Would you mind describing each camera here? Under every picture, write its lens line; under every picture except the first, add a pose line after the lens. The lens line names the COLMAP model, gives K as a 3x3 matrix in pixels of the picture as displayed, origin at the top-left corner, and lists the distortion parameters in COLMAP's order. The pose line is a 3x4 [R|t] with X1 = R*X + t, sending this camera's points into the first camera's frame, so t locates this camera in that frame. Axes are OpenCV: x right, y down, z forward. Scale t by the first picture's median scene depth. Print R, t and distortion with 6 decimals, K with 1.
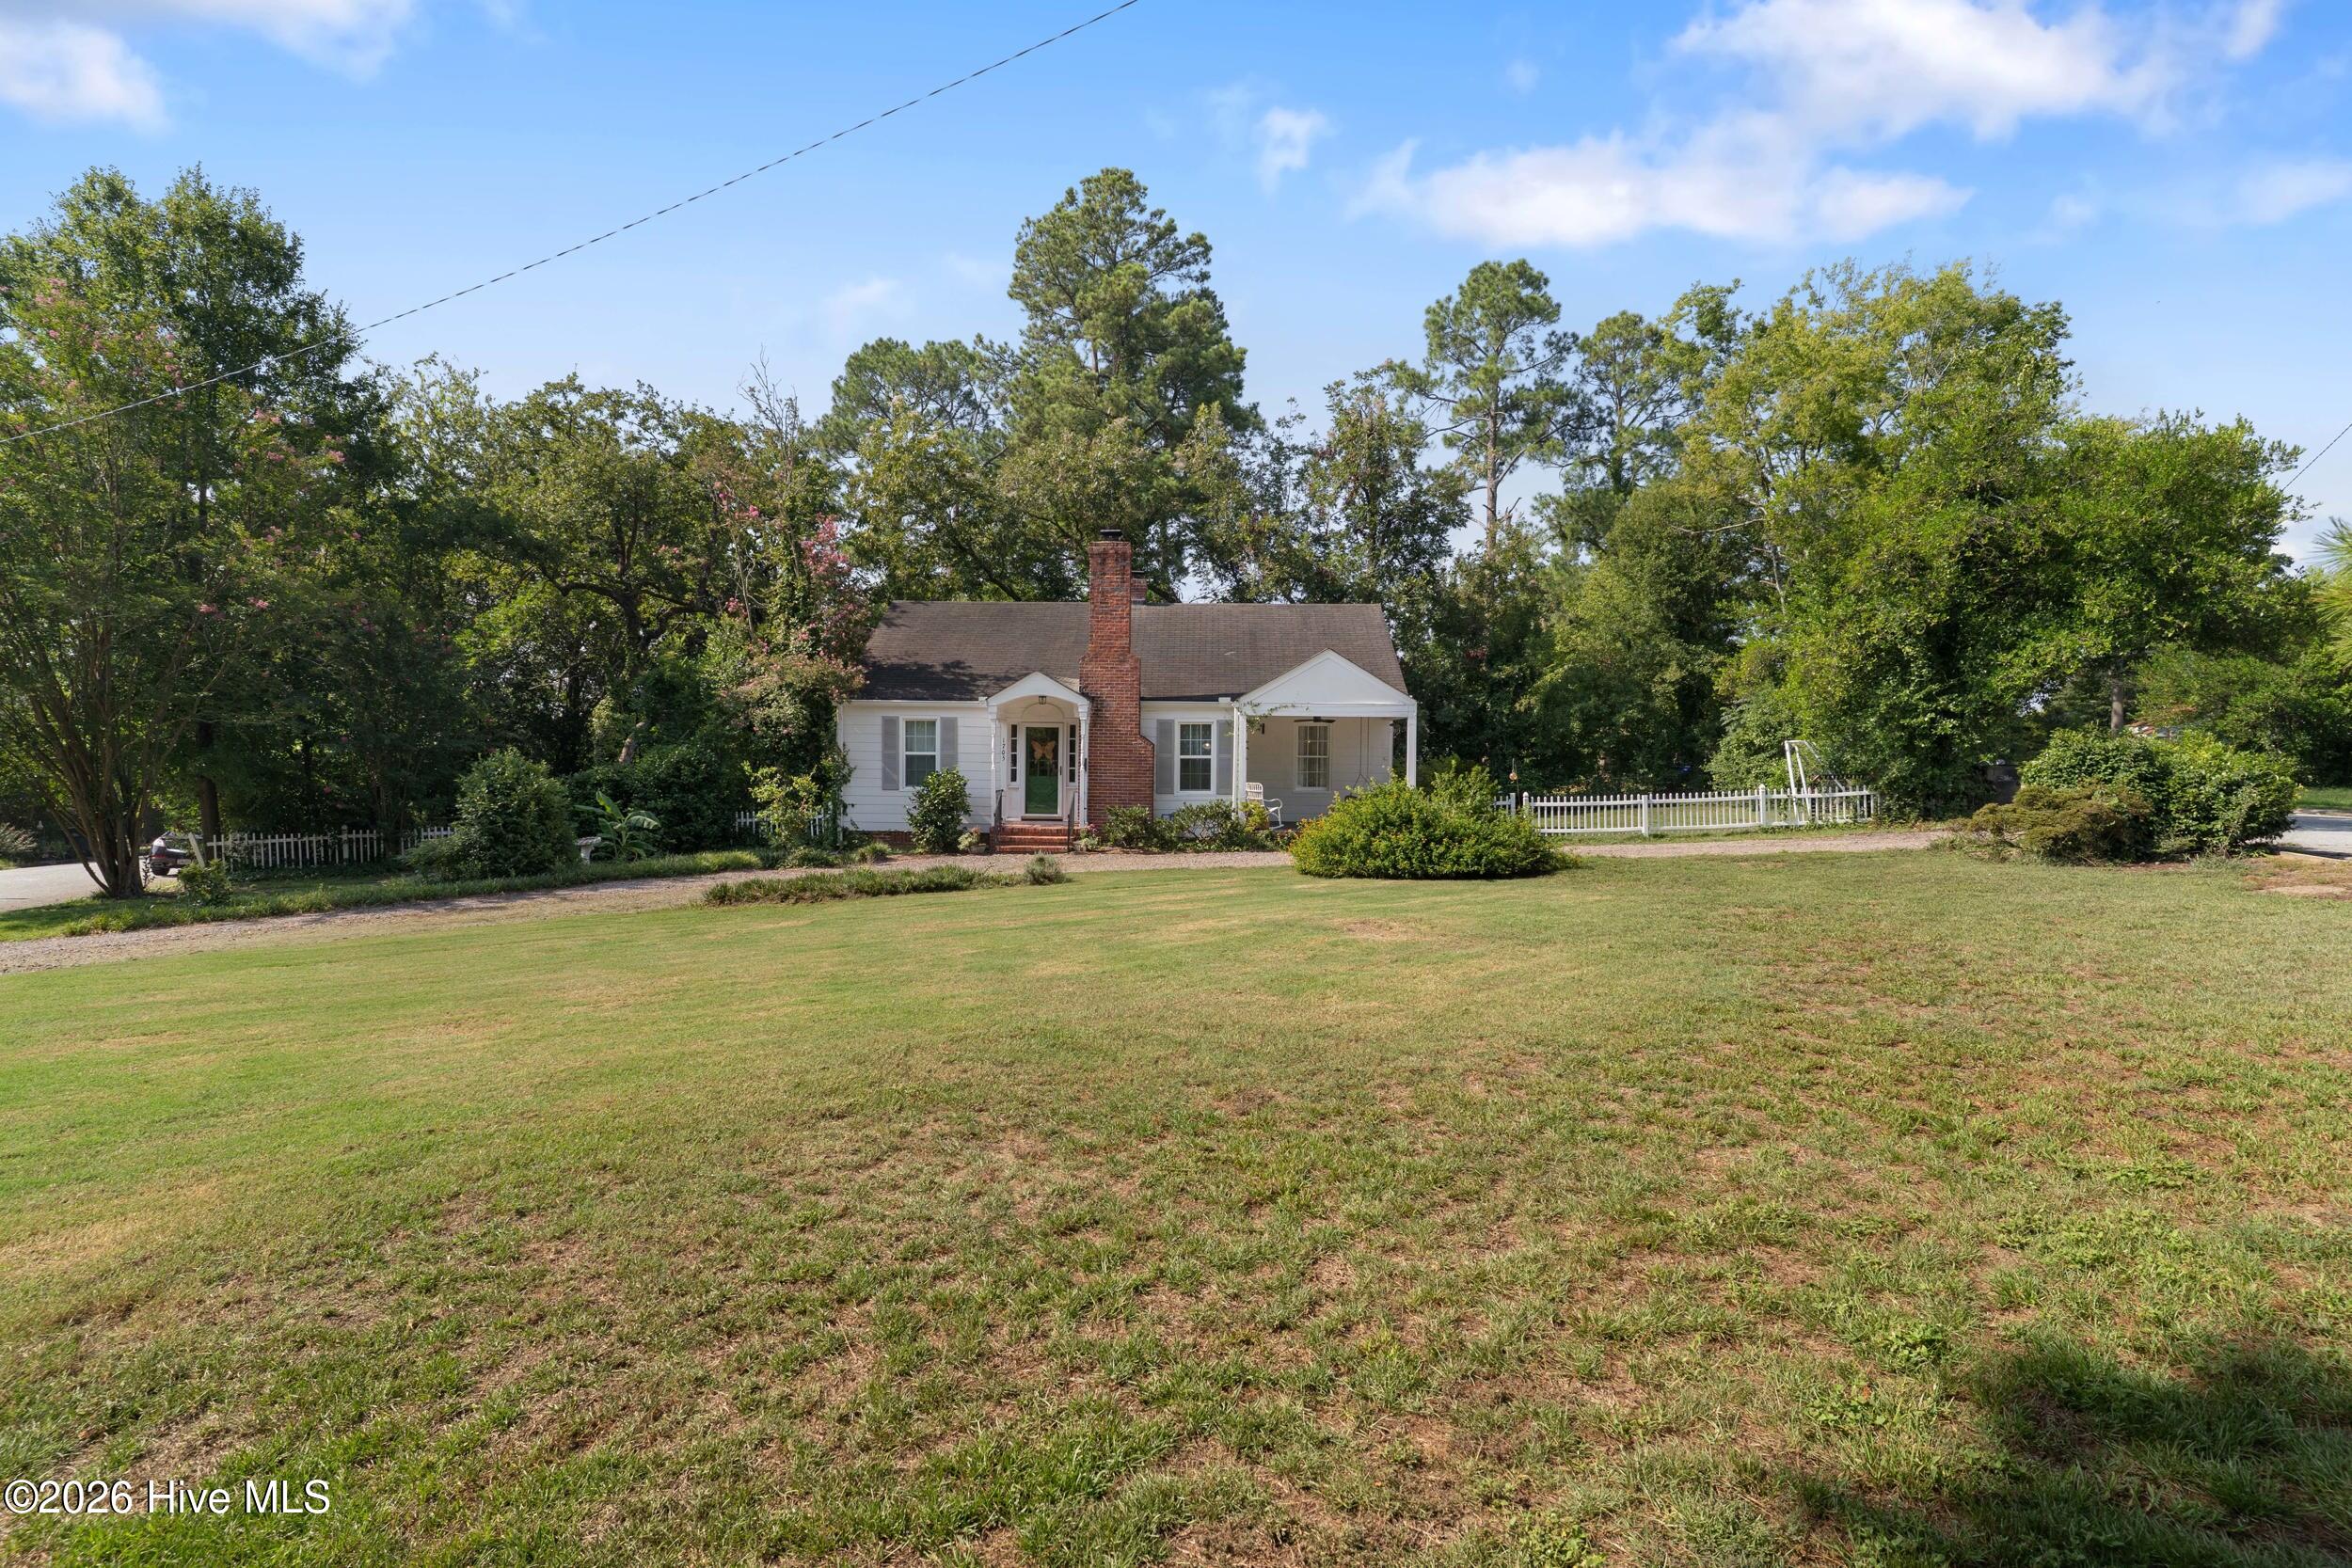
lens RADIAL K [[1129.5, 0, 1171.6], [0, 1129.5, 778.1], [0, 0, 1]] dist [0.003556, -0.000071]
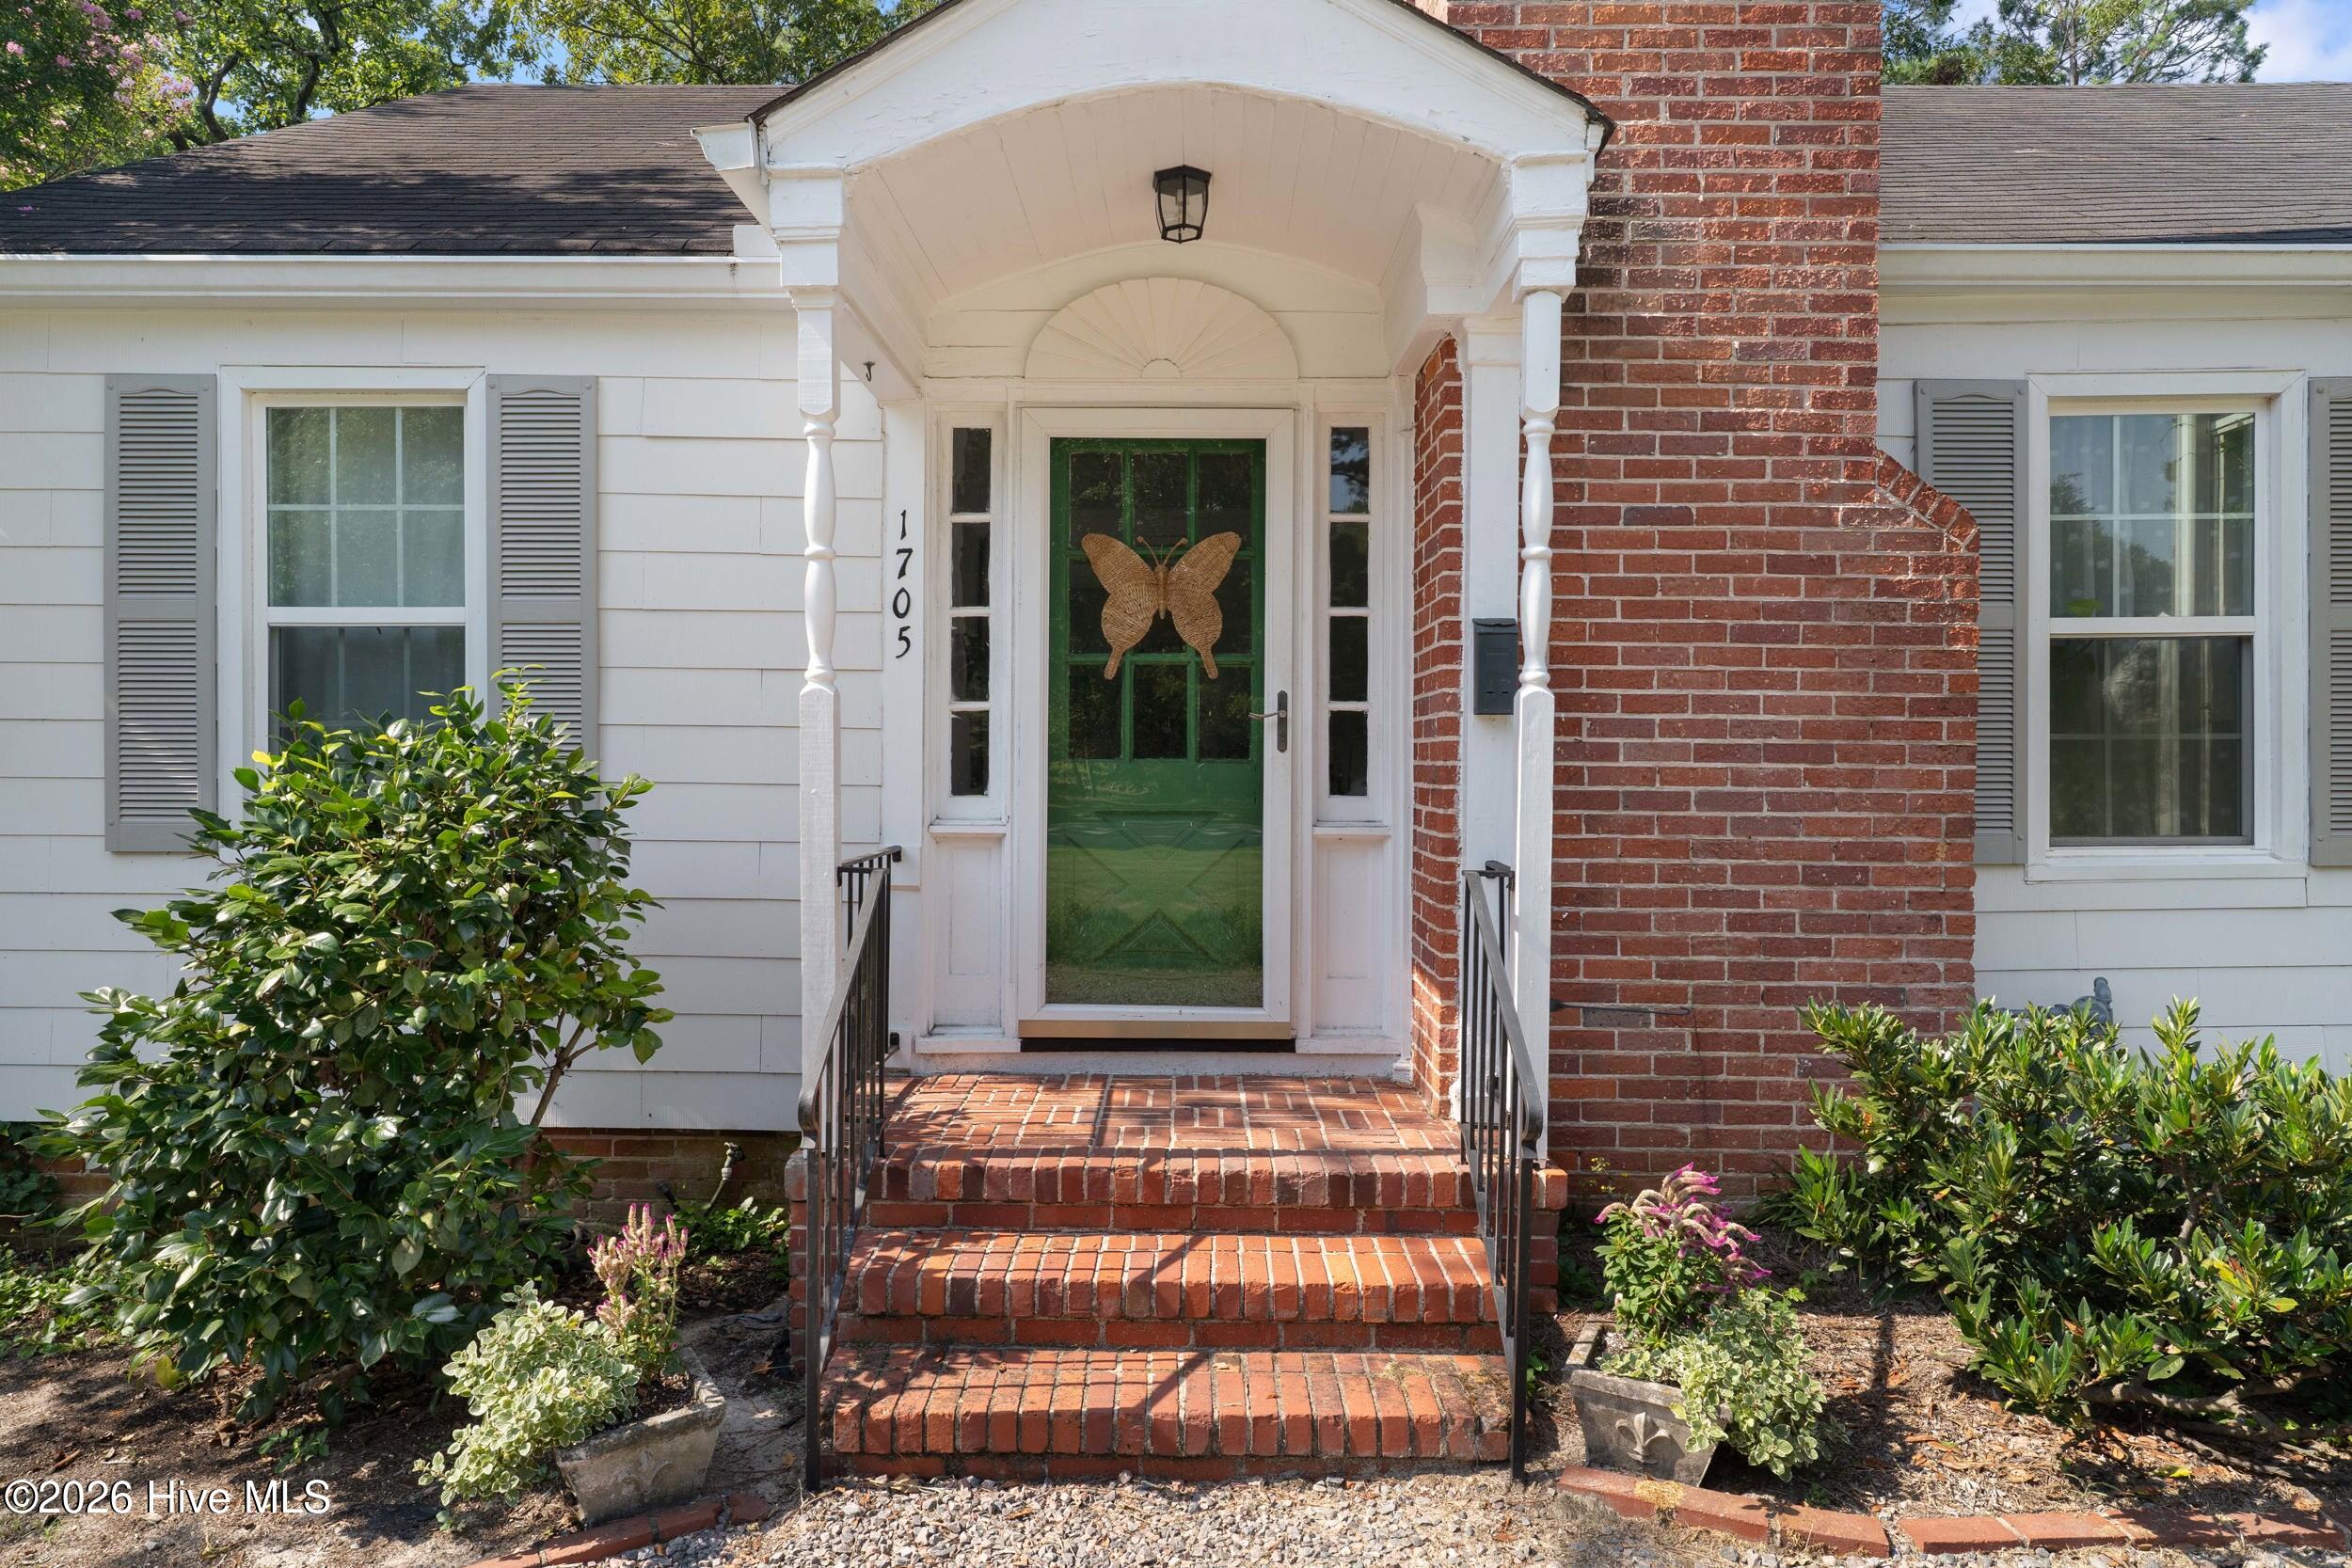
lens RADIAL K [[1424.6, 0, 1178.8], [0, 1424.6, 793.1], [0, 0, 1]] dist [0.006805, 0.000990]
pose [[0.999674, -0.008245, 0.024149, -0.115968], [0.008364, 0.999953, -0.004817, 0.004057], [-0.024108, 0.005018, 0.999697, 0.804076]]
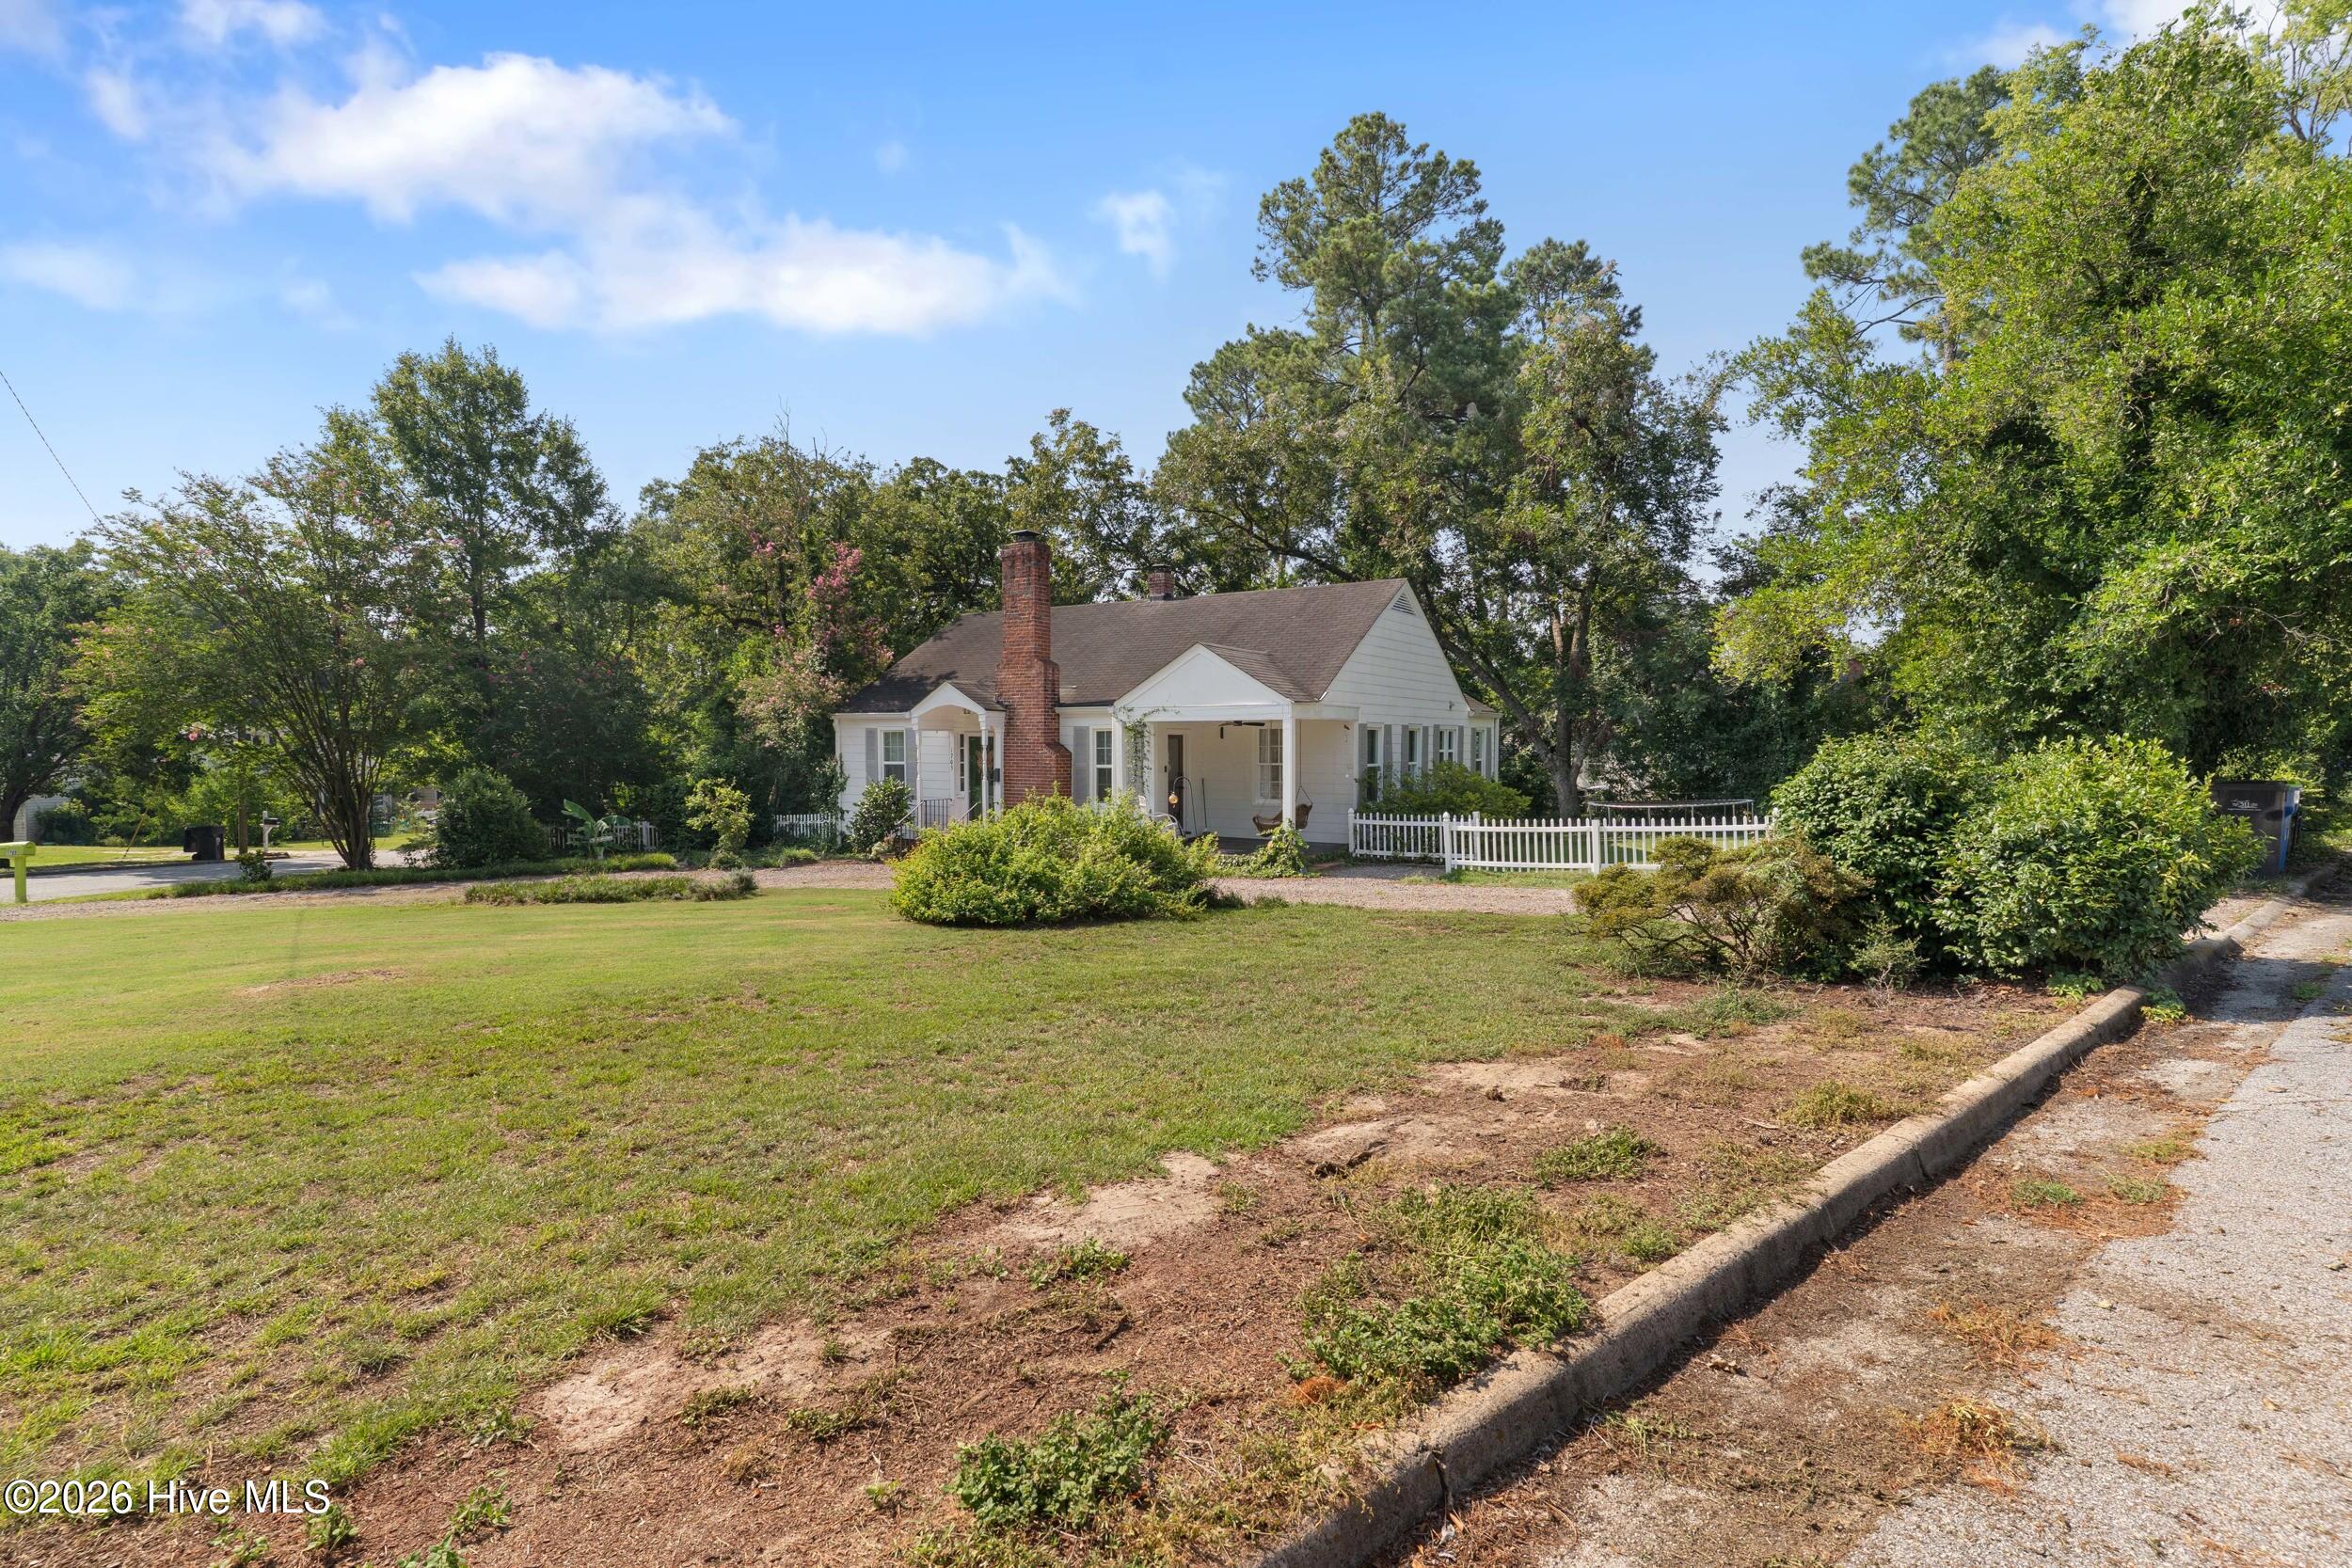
lens RADIAL K [[1129.5, 0, 1158.4], [0, 1129.5, 779.9], [0, 0, 1]] dist [0.003556, -0.000071]
pose [[0.863281, 0.004957, -0.504700, 0.516591], [0.000898, 0.999935, 0.011357, -0.018095], [0.504723, -0.010258, 0.863220, 0.223182]]
